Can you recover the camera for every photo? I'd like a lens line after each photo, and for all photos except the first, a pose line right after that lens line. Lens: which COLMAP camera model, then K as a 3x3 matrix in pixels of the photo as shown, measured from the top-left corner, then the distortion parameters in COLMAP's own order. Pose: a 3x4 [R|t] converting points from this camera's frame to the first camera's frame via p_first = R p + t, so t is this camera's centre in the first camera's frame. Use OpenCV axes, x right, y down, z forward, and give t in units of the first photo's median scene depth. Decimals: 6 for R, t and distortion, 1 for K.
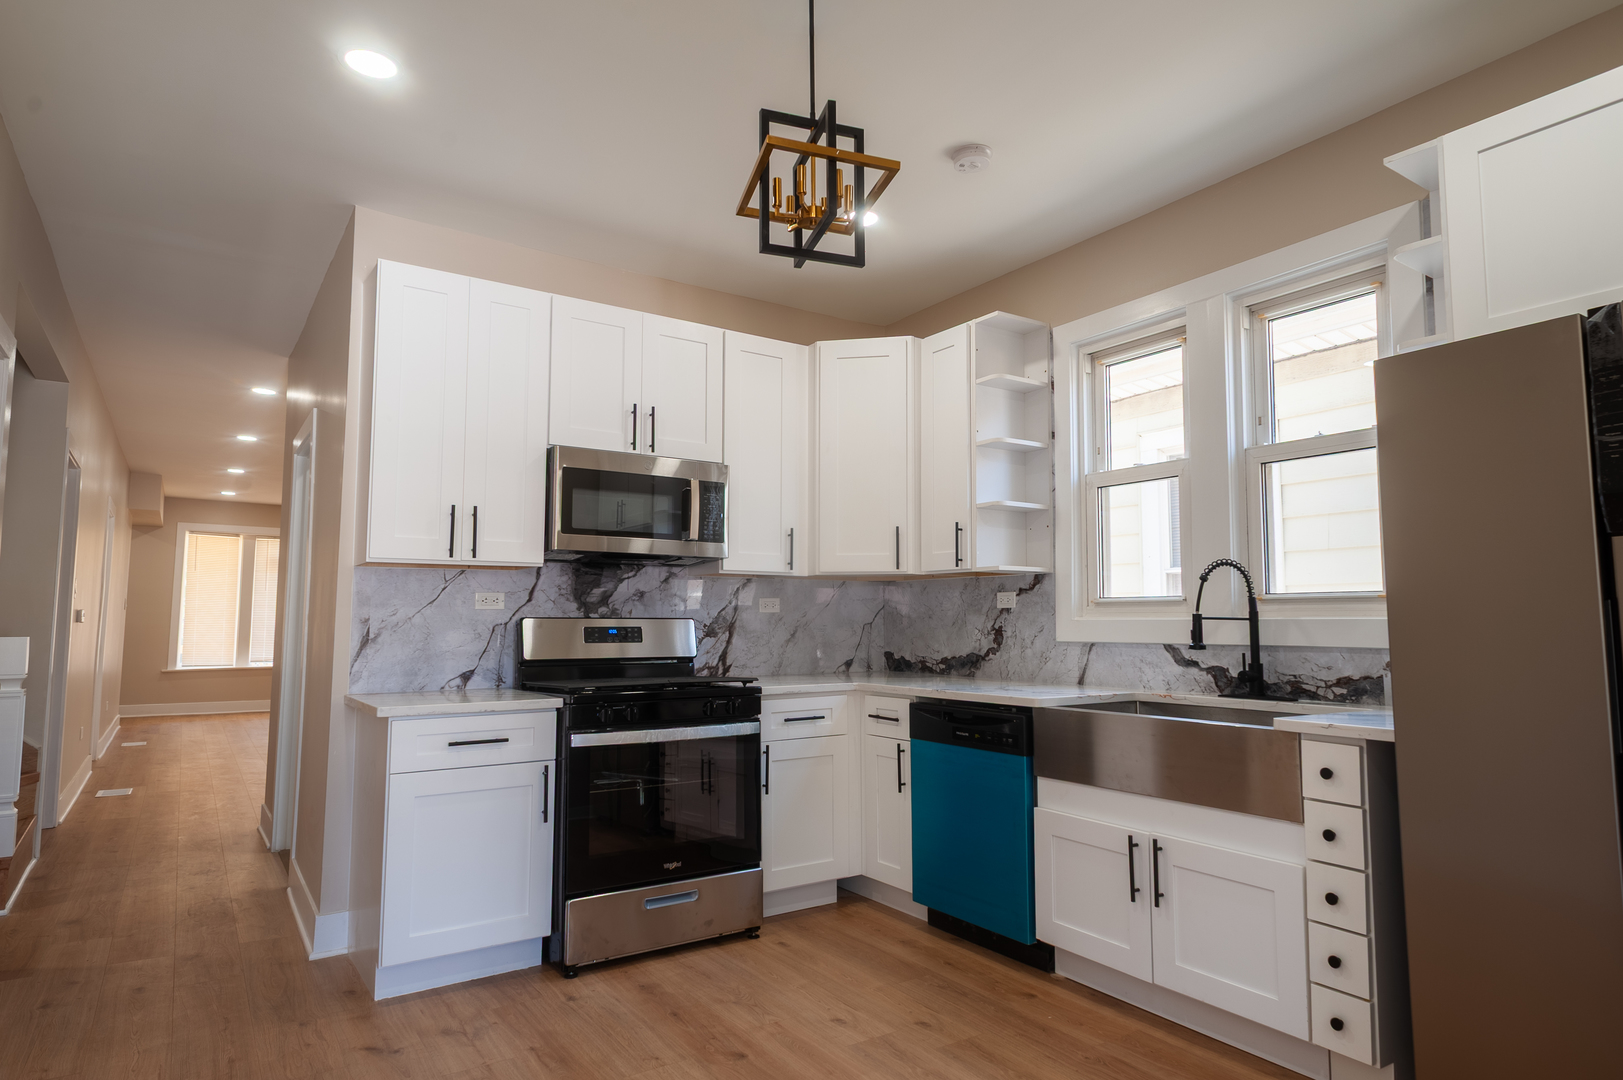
lens RADIAL K [[920.1, 0, 817.6], [0, 920.1, 535.8], [0, 0, 1]] dist [0.022201, -0.009935]
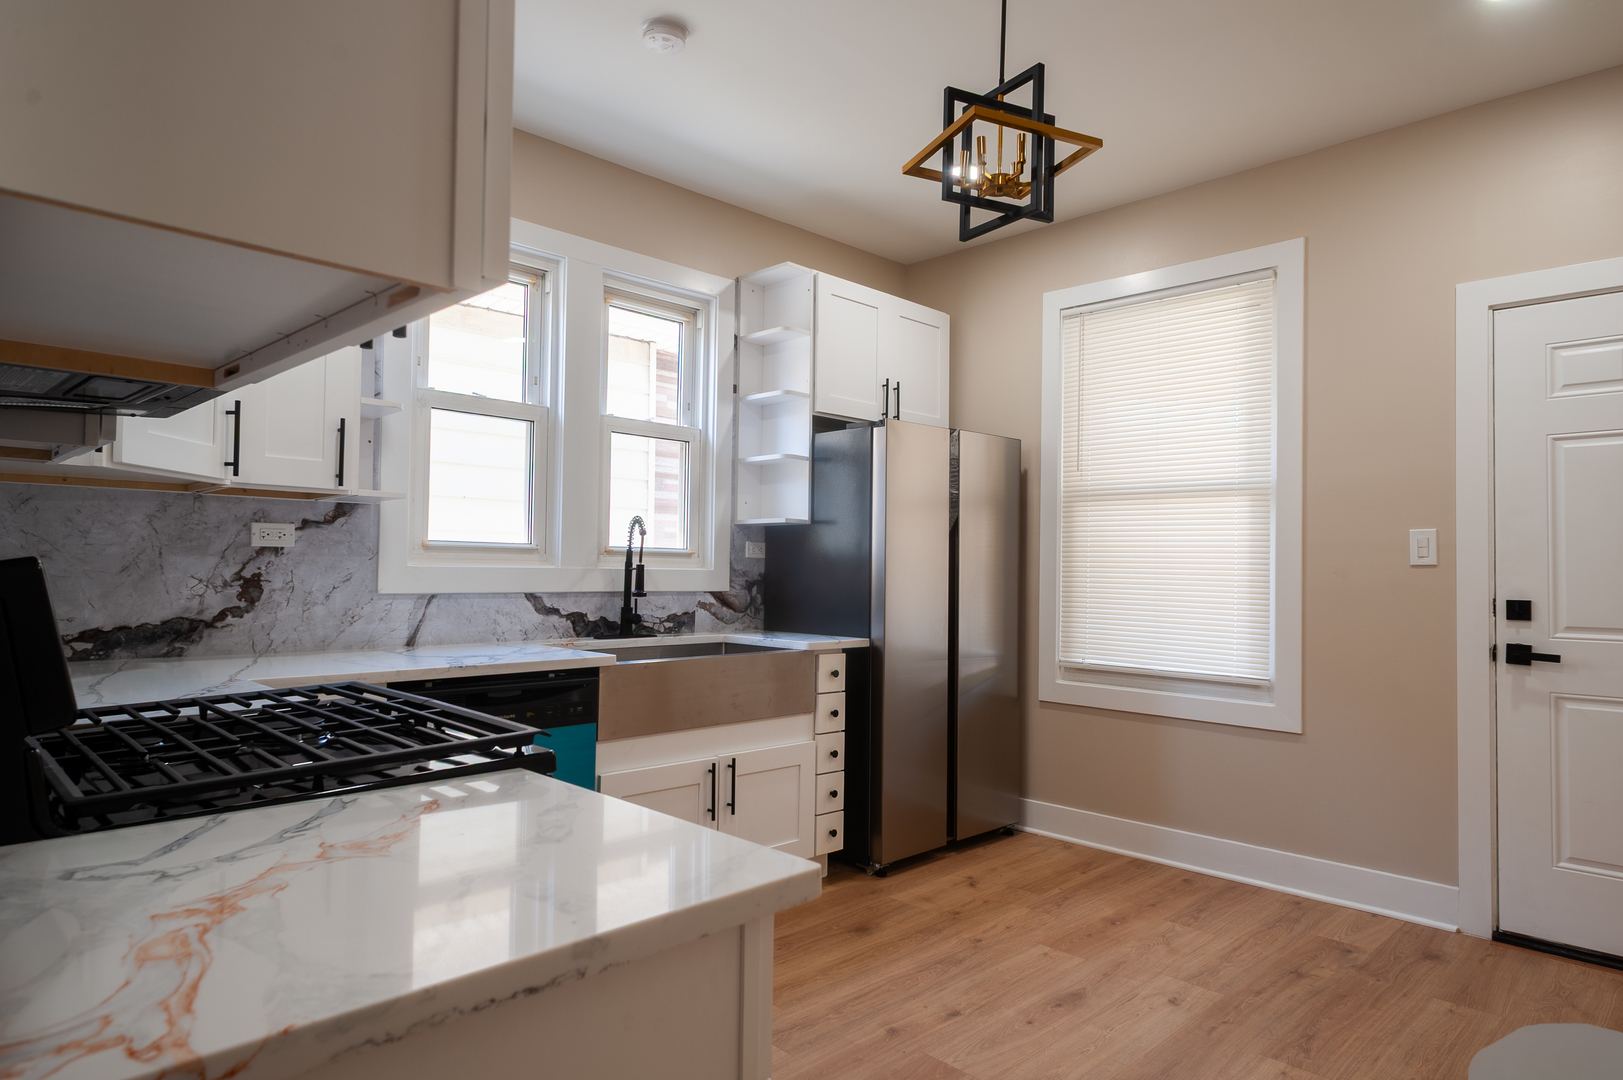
lens RADIAL K [[920.1, 0, 812.9], [0, 920.1, 549.4], [0, 0, 1]] dist [0.022201, -0.009935]
pose [[-0.150406, 0.022470, 0.988369, -0.573130], [-0.105382, 0.993681, -0.038627, 0.071481], [-0.982992, -0.109966, -0.147088, 0.783668]]
